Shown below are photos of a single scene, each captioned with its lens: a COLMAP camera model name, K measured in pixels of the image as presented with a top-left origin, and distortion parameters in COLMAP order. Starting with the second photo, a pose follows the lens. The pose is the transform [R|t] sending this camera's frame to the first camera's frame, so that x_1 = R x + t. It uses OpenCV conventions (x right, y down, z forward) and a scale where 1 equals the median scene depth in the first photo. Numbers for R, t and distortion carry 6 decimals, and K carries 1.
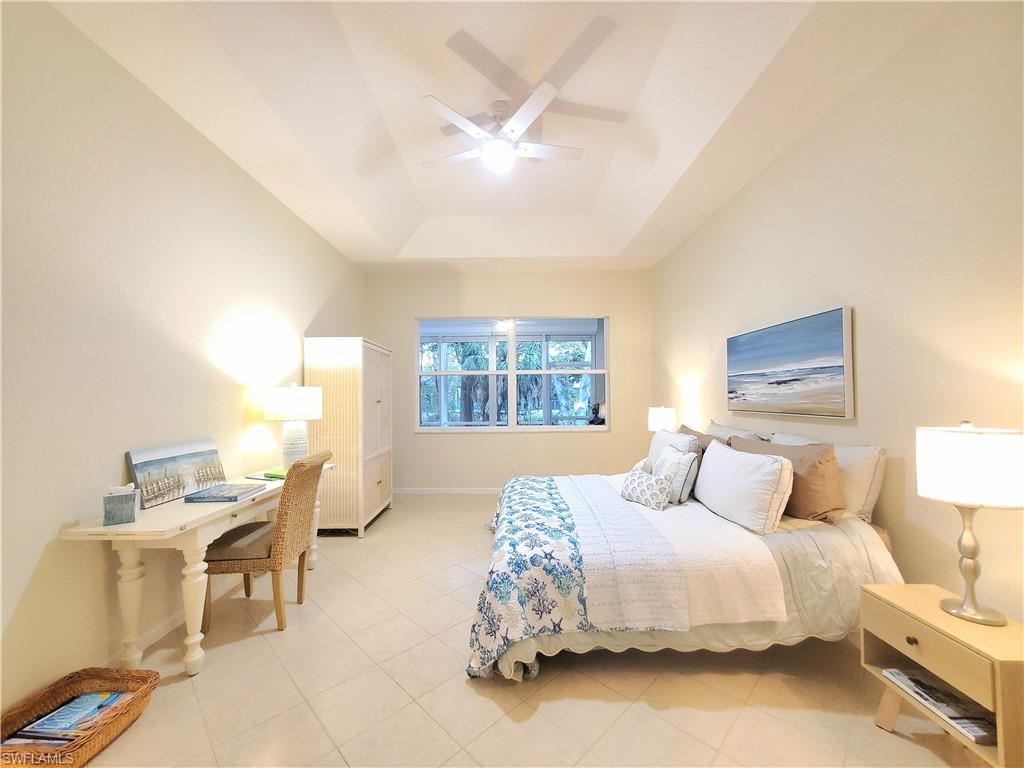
lens RADIAL K [[410.2, 0, 492.7], [0, 410.2, 390.2], [0, 0, 1]] dist [0.008596, -0.001702]
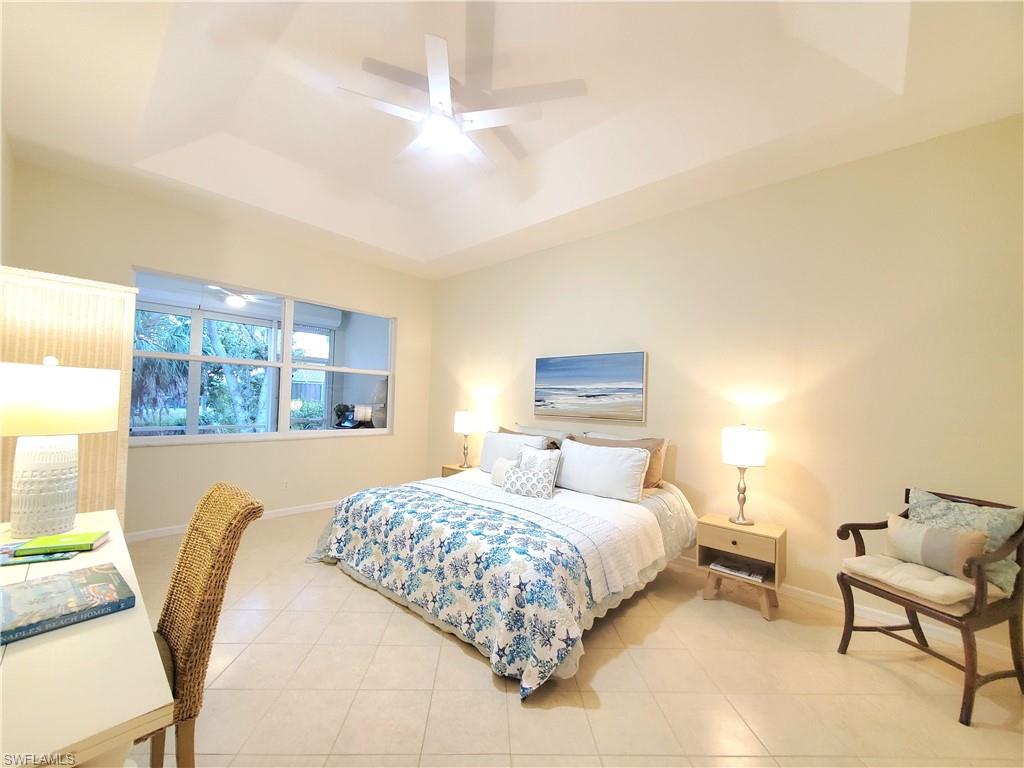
lens RADIAL K [[410.2, 0, 512.1], [0, 410.2, 389.3], [0, 0, 1]] dist [0.008596, -0.001702]
pose [[0.657991, 0.050720, 0.751315, -0.612837], [-0.048834, 0.998503, -0.024640, 0.006441], [-0.751440, -0.020477, 0.659483, 0.308827]]
